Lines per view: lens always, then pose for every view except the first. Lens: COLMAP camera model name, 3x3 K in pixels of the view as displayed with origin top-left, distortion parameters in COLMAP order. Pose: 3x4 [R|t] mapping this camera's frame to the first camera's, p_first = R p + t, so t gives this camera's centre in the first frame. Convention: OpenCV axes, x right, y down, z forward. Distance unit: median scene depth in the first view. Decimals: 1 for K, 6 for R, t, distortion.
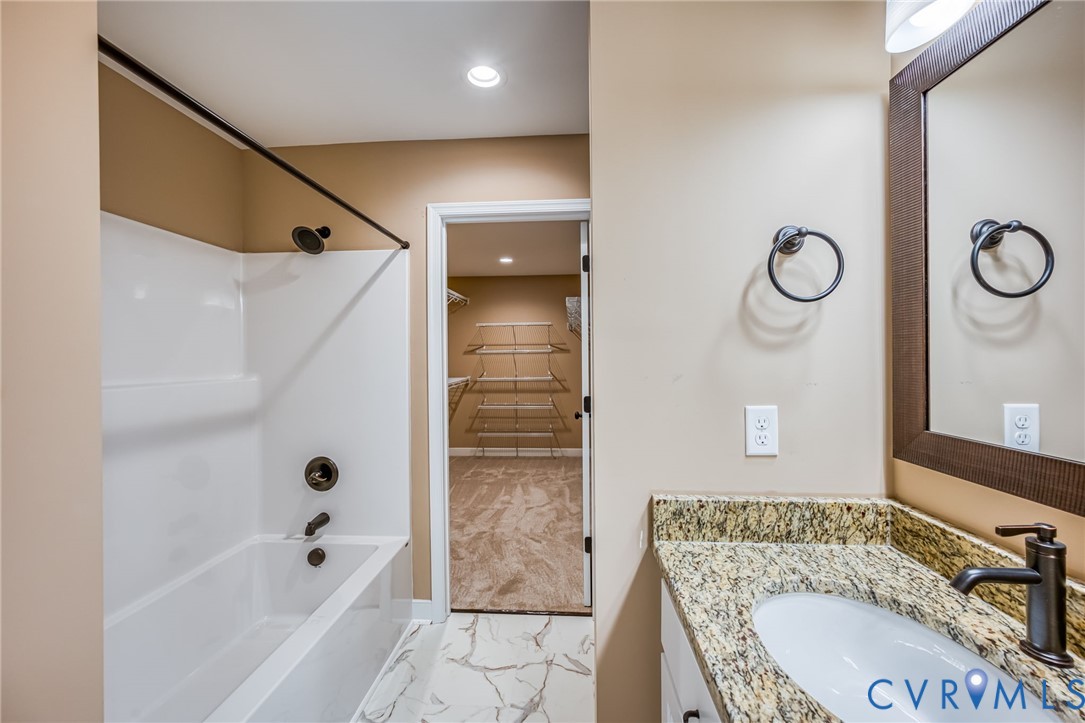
lens RADIAL K [[423.8, 0, 545.8], [0, 423.8, 358.6], [0, 0, 1]] dist [-0.003876, 0.000068]
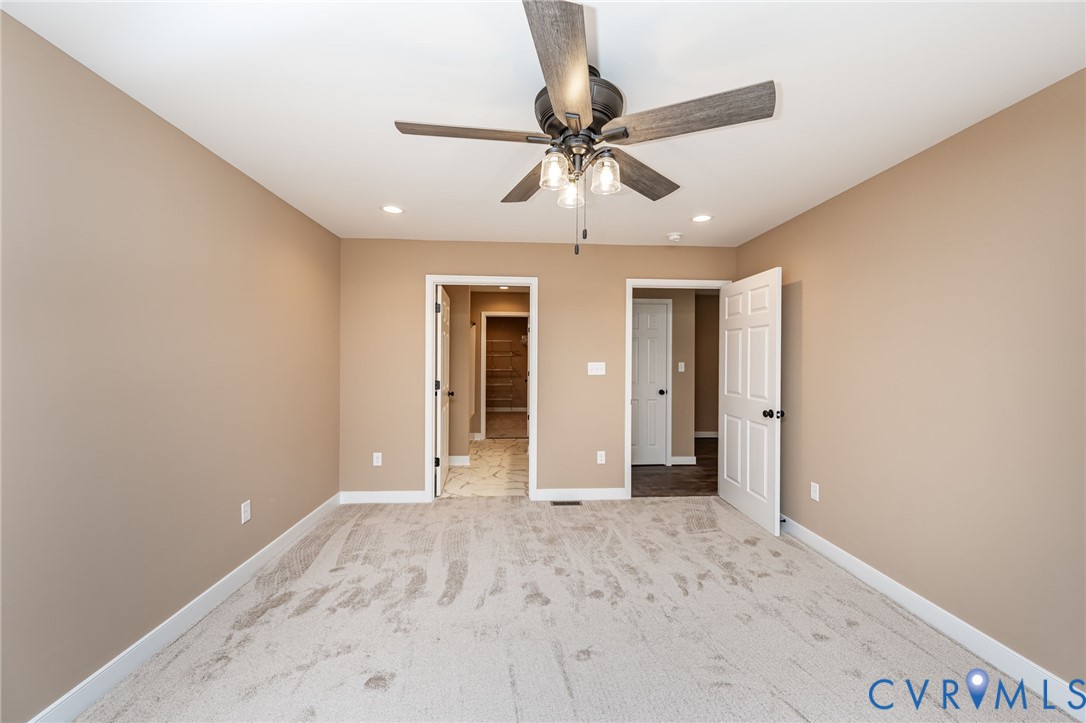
lens RADIAL K [[424.2, 0, 546.3], [0, 424.2, 358.6], [0, 0, 1]] dist [-0.003876, 0.000068]
pose [[0.992290, 0.012322, 0.123325, -0.369207], [-0.011737, 0.999916, -0.005469, 0.025840], [-0.123382, 0.003979, 0.992351, -4.766294]]
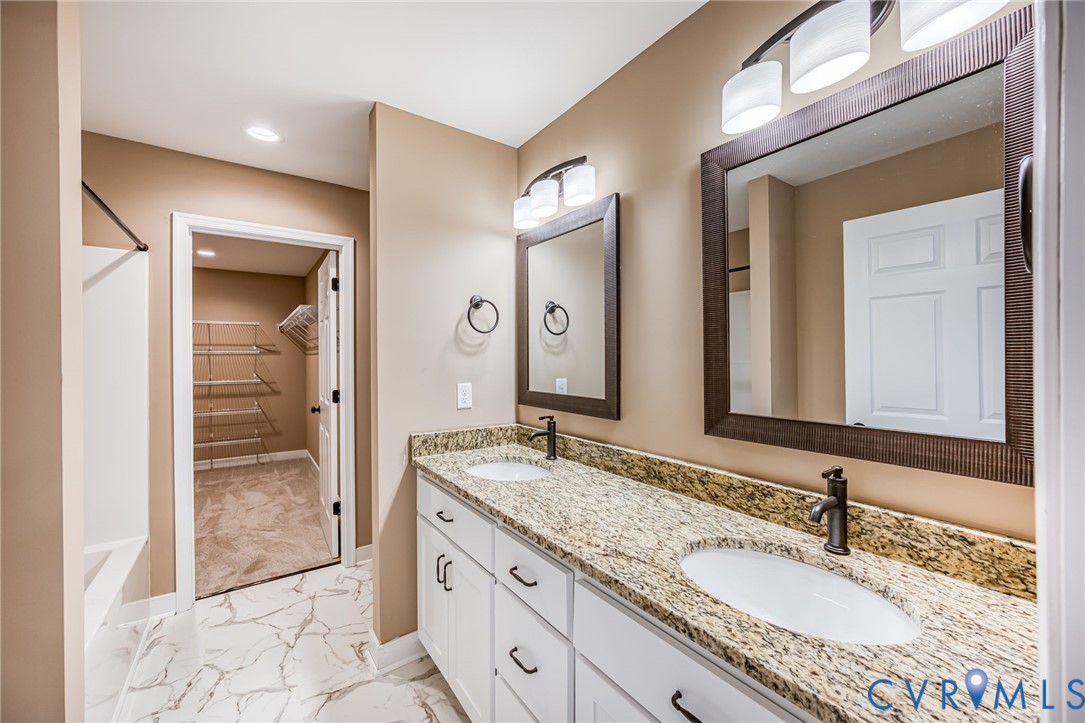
lens RADIAL K [[423.8, 0, 545.8], [0, 423.8, 358.6], [0, 0, 1]] dist [-0.003876, 0.000068]
pose [[0.776619, 0.002800, 0.629965, -0.449356], [0.000187, 0.999989, -0.004675, 0.004021], [-0.629971, 0.003749, 0.776609, -0.790390]]
